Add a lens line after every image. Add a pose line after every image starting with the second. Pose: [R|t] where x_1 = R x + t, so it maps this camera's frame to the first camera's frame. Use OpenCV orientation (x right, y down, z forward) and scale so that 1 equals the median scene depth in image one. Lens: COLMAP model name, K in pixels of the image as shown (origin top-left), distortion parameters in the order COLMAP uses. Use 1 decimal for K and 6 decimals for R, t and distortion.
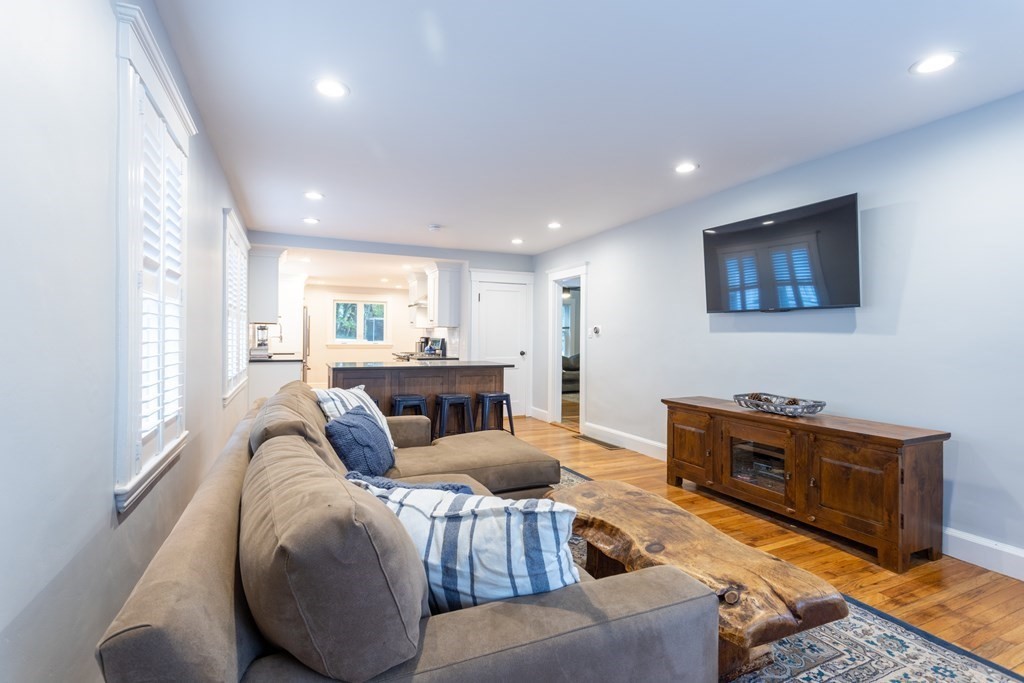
lens RADIAL K [[484.3, 0, 512.4], [0, 484.3, 336.4], [0, 0, 1]] dist [0.000936, 0.000641]
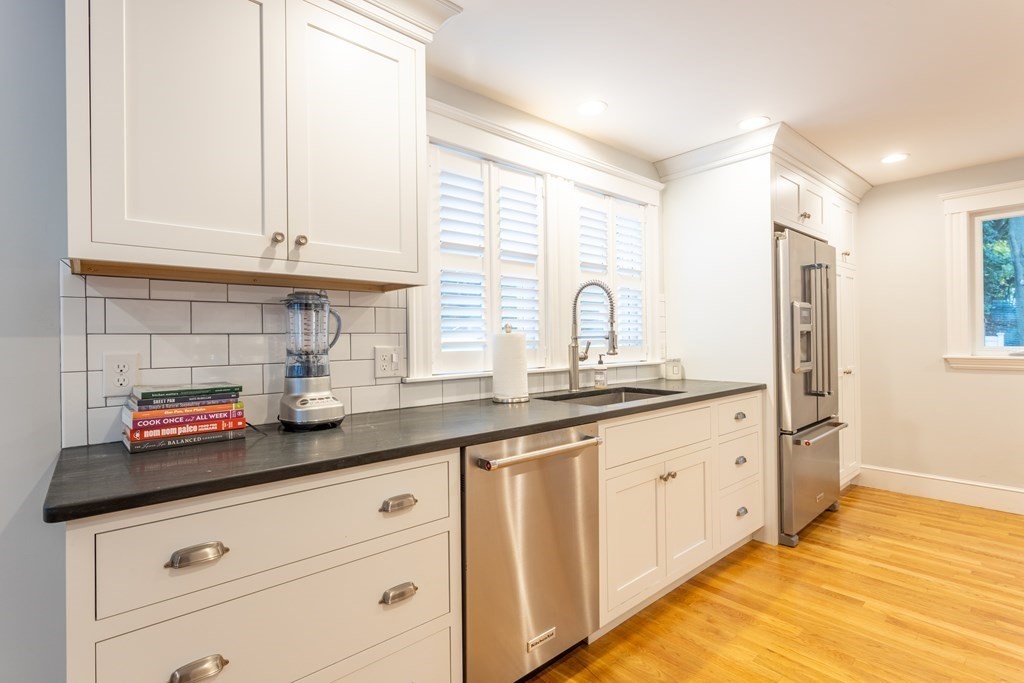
lens RADIAL K [[484.3, 0, 512.4], [0, 484.3, 336.4], [0, 0, 1]] dist [0.000936, 0.000641]
pose [[0.289304, -0.019537, -0.957038, -0.216636], [0.017275, 0.999735, -0.015187, 0.002916], [0.957081, -0.012140, 0.289565, 0.863519]]
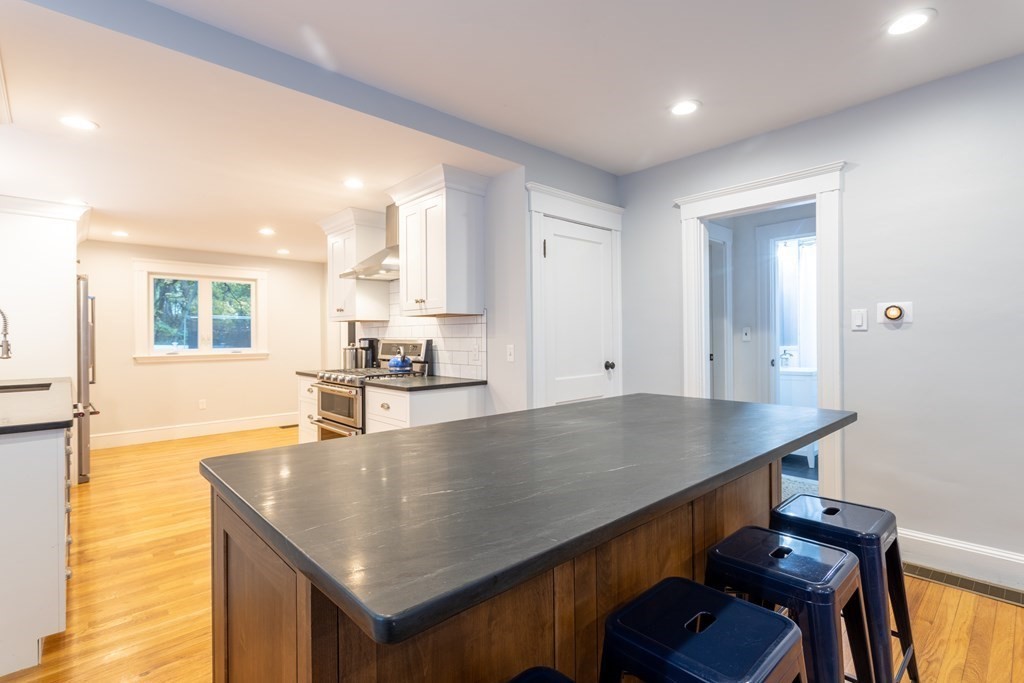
lens RADIAL K [[484.3, 0, 512.4], [0, 484.3, 336.4], [0, 0, 1]] dist [0.000936, 0.000641]
pose [[0.949665, -0.020899, 0.312570, -0.214893], [0.020312, 0.999781, 0.005135, -0.000856], [-0.312608, 0.001473, 0.949881, 0.506939]]
